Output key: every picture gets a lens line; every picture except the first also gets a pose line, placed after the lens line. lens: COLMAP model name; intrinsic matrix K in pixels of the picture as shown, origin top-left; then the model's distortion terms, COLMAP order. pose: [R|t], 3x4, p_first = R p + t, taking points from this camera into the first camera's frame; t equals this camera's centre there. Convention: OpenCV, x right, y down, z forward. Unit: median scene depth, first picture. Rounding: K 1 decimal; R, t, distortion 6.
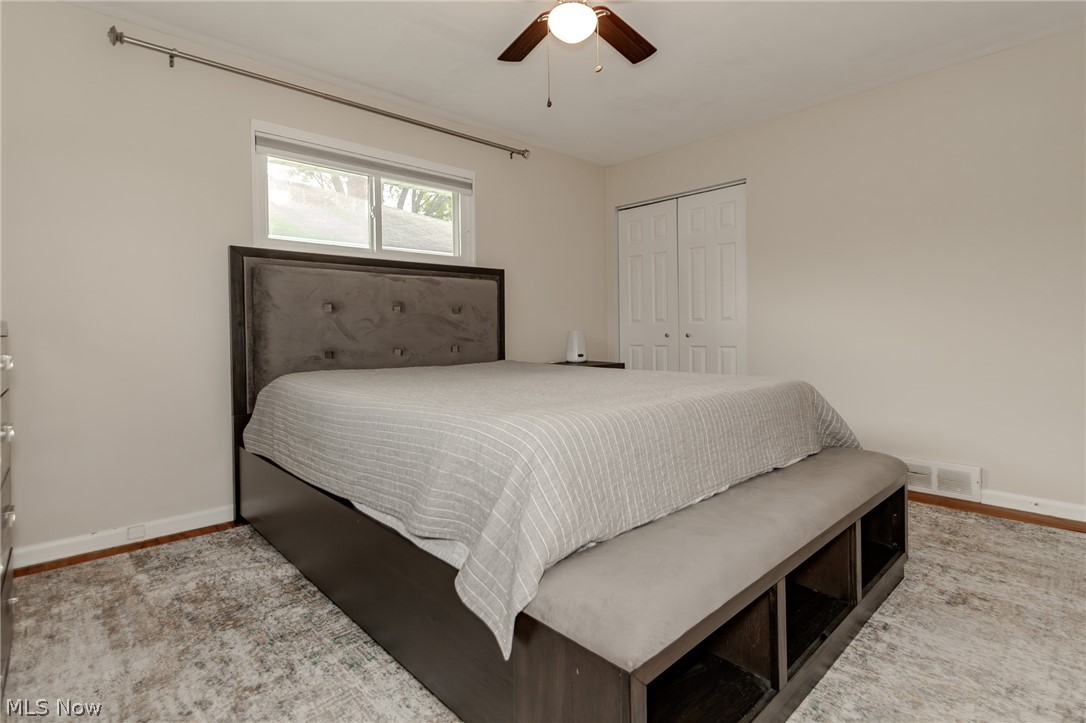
lens RADIAL K [[518.0, 0, 555.8], [0, 518.0, 334.1], [0, 0, 1]] dist [0.002282, 0.000232]
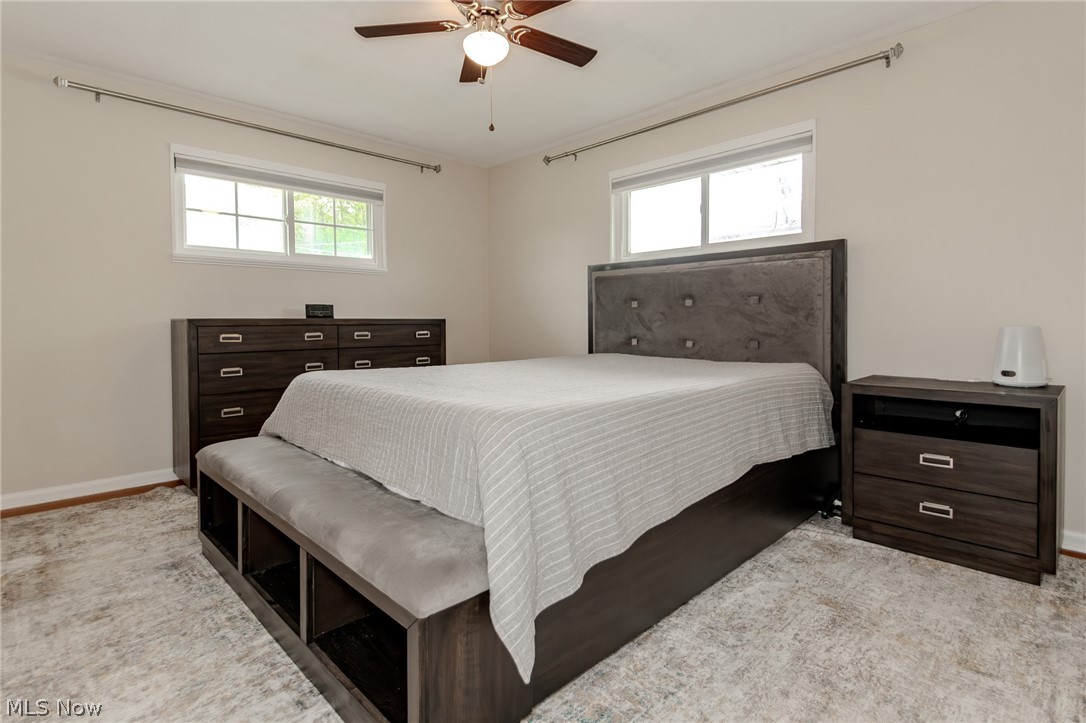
lens RADIAL K [[518.0, 0, 555.8], [0, 518.0, 334.1], [0, 0, 1]] dist [0.002282, 0.000232]
pose [[0.057585, 0.036103, -0.997688, 1.026913], [-0.004700, 0.999345, 0.035892, -0.028861], [0.998330, 0.002622, 0.057717, 0.959744]]
